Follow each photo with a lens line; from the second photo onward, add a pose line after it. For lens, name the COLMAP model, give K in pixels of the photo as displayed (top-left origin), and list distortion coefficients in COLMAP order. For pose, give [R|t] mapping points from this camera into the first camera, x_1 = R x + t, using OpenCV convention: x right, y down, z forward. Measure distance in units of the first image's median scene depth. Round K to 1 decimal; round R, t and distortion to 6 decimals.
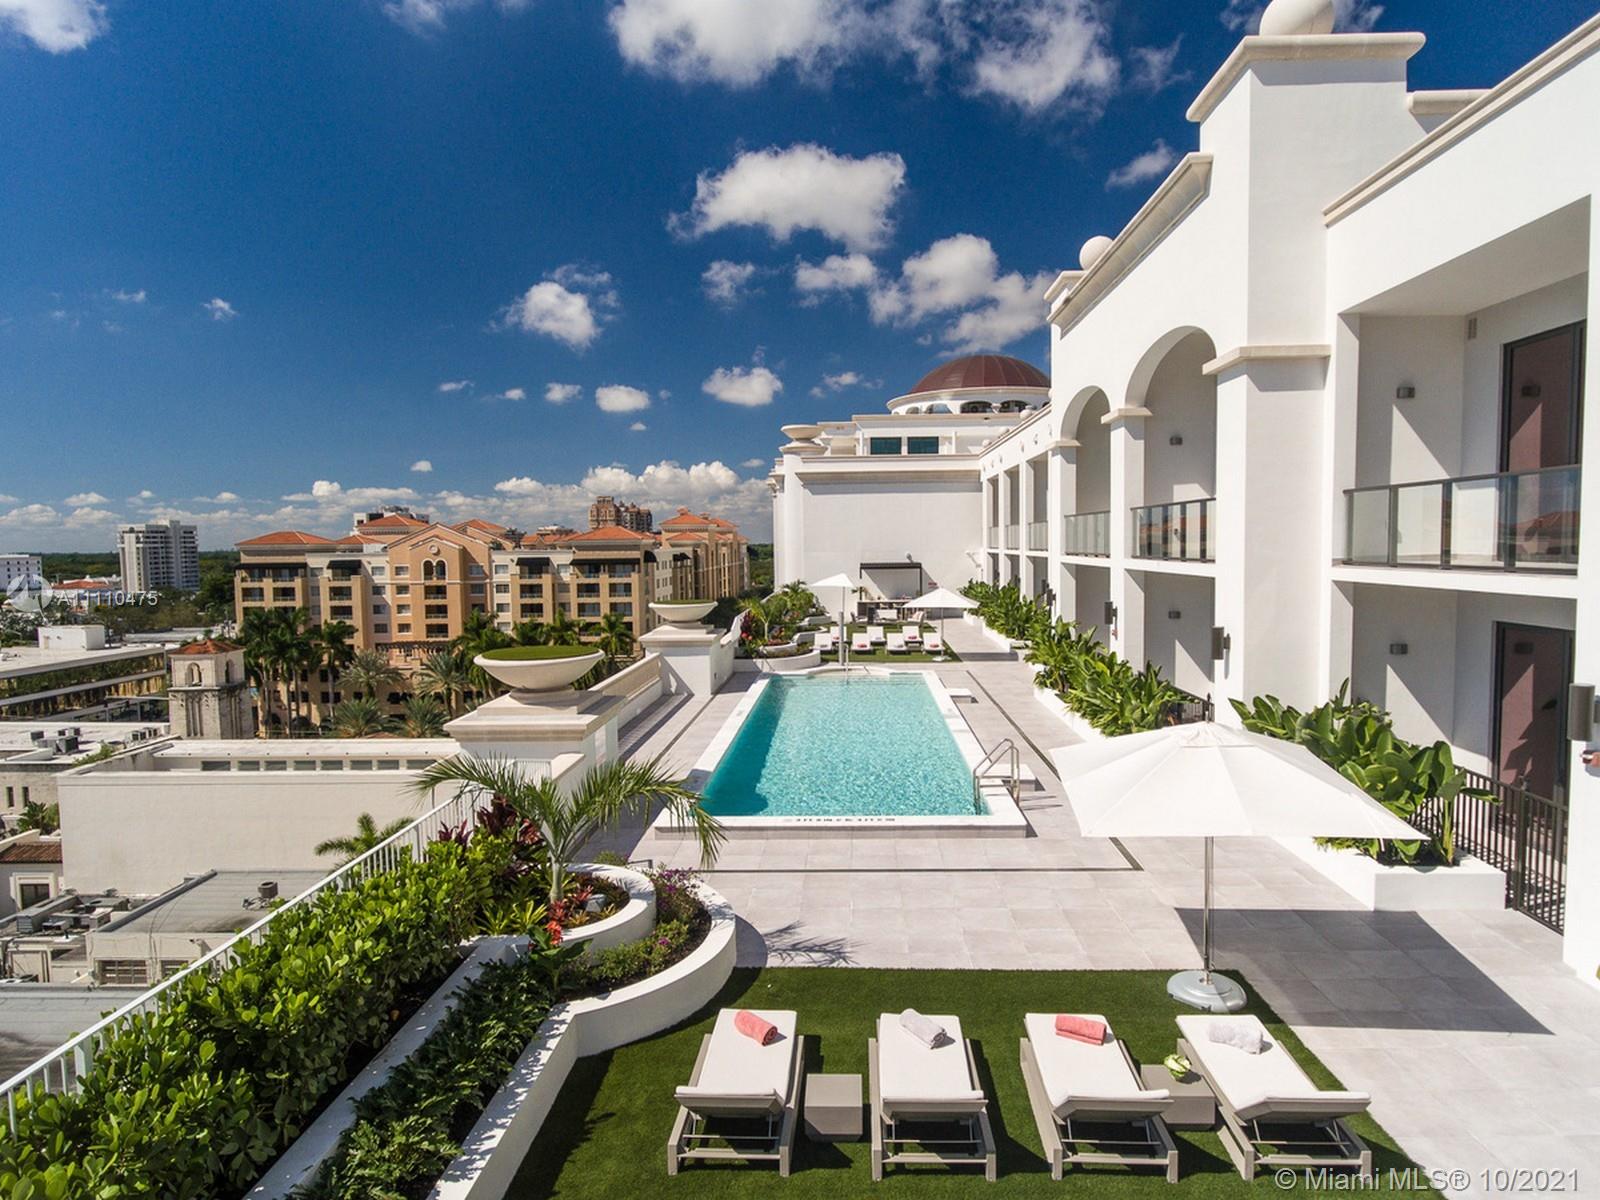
lens RADIAL K [[938.6, 0, 830.8], [0, 938.6, 604.0], [0, 0, 1]] dist [-0.004640, -0.000839]
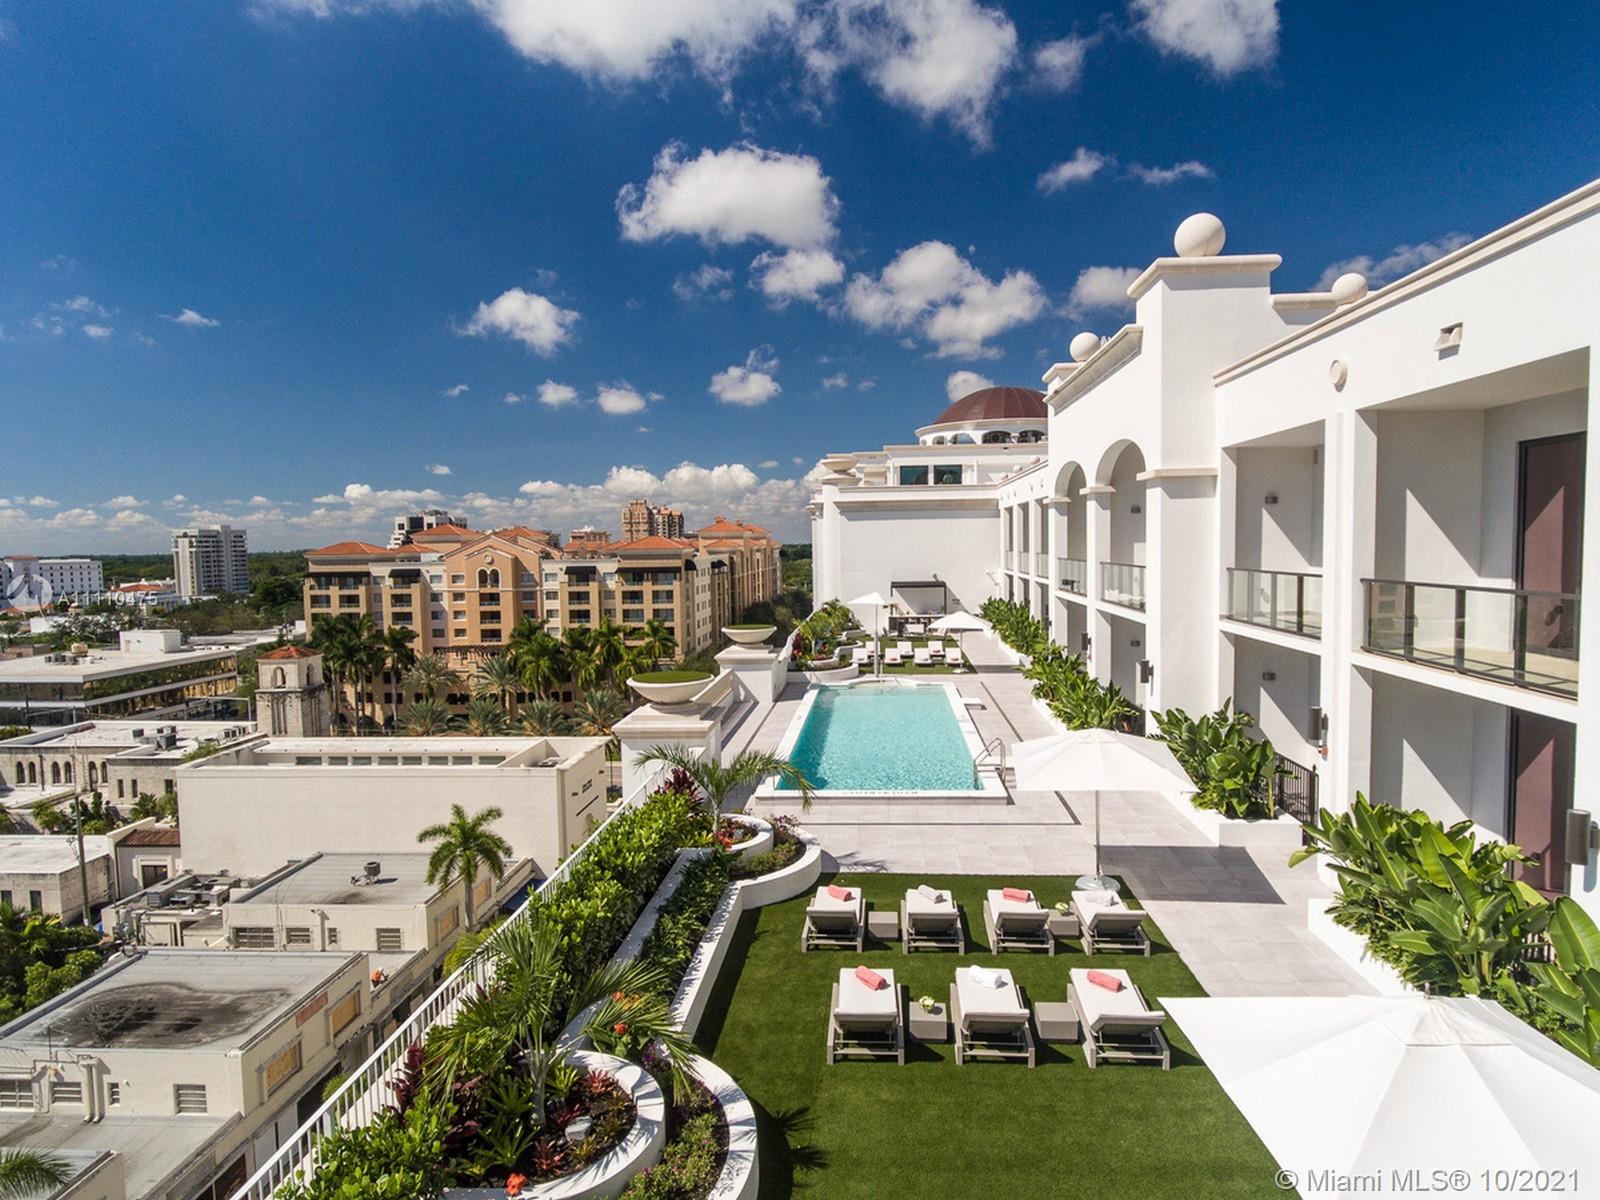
lens RADIAL K [[938.6, 0, 830.8], [0, 938.6, 604.0], [0, 0, 1]] dist [-0.004640, -0.000839]
pose [[0.999517, -0.000913, -0.031056, -0.005304], [0.000920, 1.000000, 0.000191, -0.015815], [0.031056, -0.000220, 0.999518, -0.113229]]
